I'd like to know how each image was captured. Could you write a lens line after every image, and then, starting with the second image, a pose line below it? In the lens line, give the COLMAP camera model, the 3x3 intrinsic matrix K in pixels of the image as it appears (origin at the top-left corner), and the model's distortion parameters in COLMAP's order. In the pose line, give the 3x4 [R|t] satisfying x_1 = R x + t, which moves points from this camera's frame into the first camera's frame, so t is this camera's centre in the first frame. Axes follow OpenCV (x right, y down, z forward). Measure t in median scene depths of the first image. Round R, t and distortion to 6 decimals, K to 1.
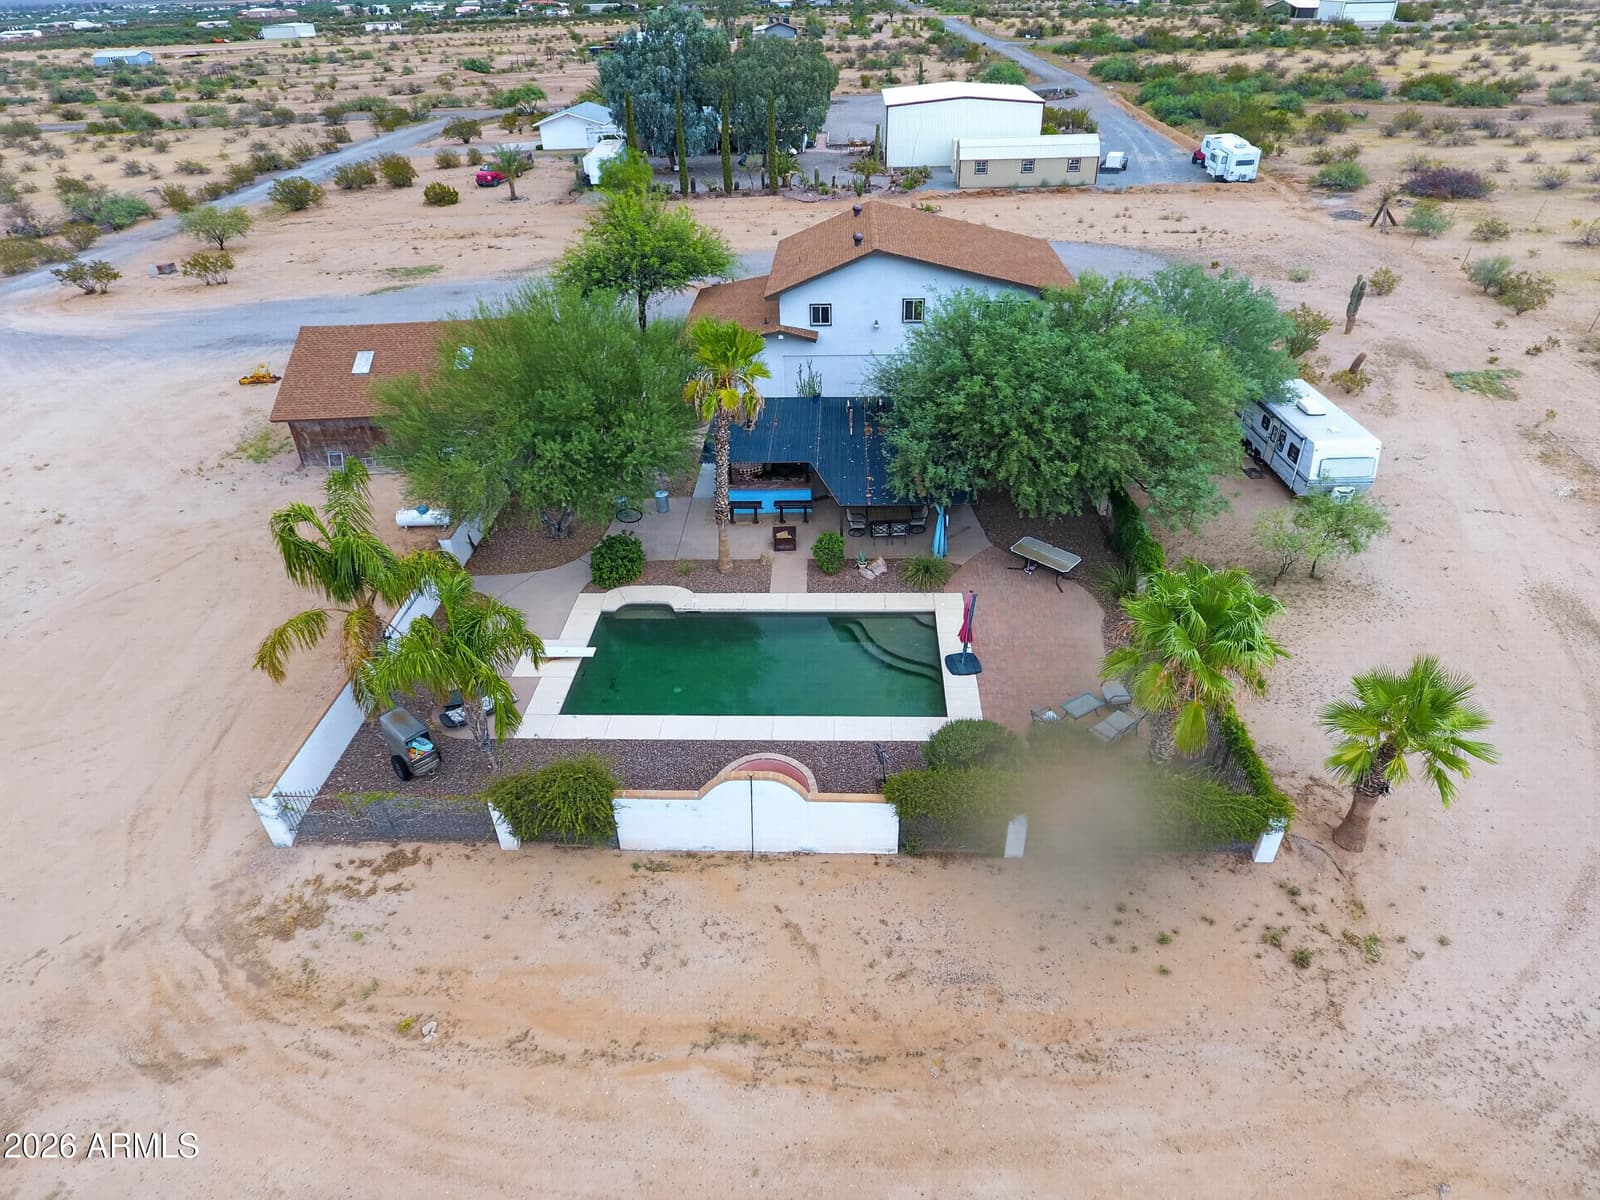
lens RADIAL K [[947.8, 0, 800.0], [0, 947.8, 600.0], [0, 0, 1]] dist [-0.002371, -0.001173]
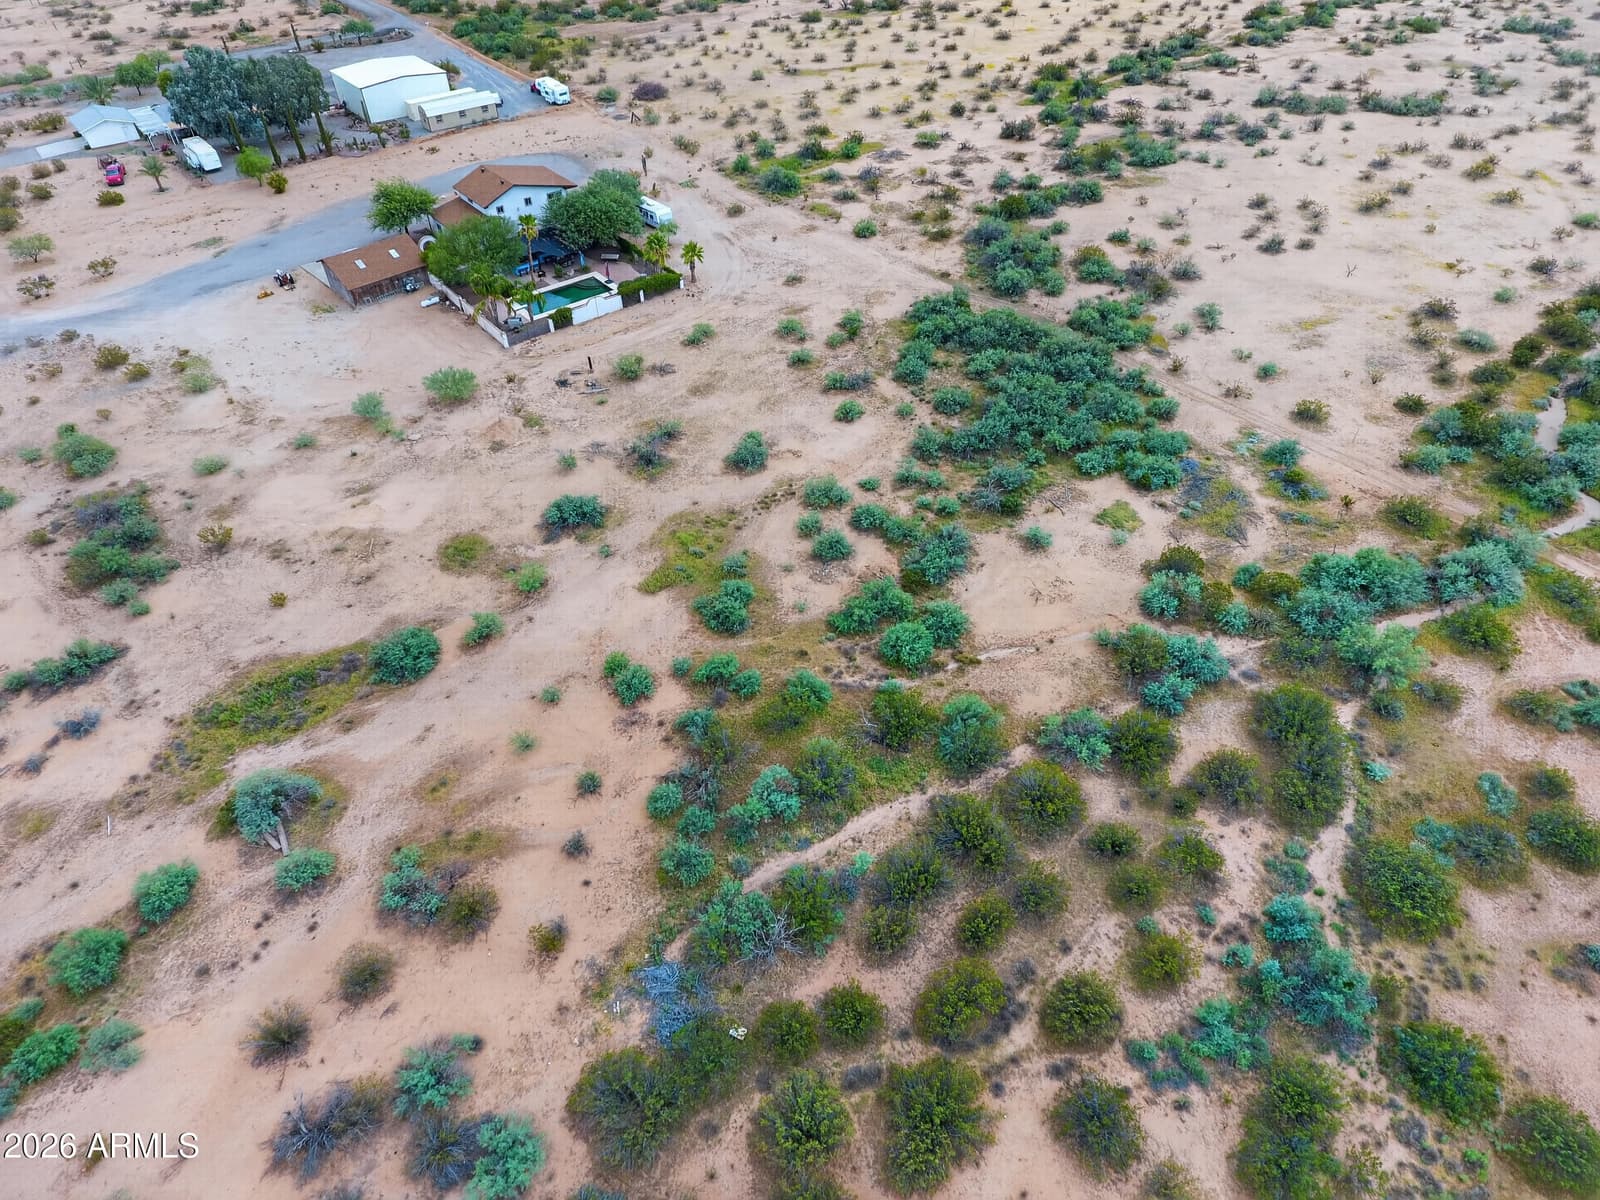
lens RADIAL K [[945.8, 0, 800.0], [0, 945.8, 600.0], [0, 0, 1]] dist [-0.002524, -0.003155]
pose [[0.755504, -0.431994, 0.492540, -1.297543], [0.355030, 0.901806, 0.246372, 0.423225], [-0.550607, -0.011269, 0.834689, -2.083776]]
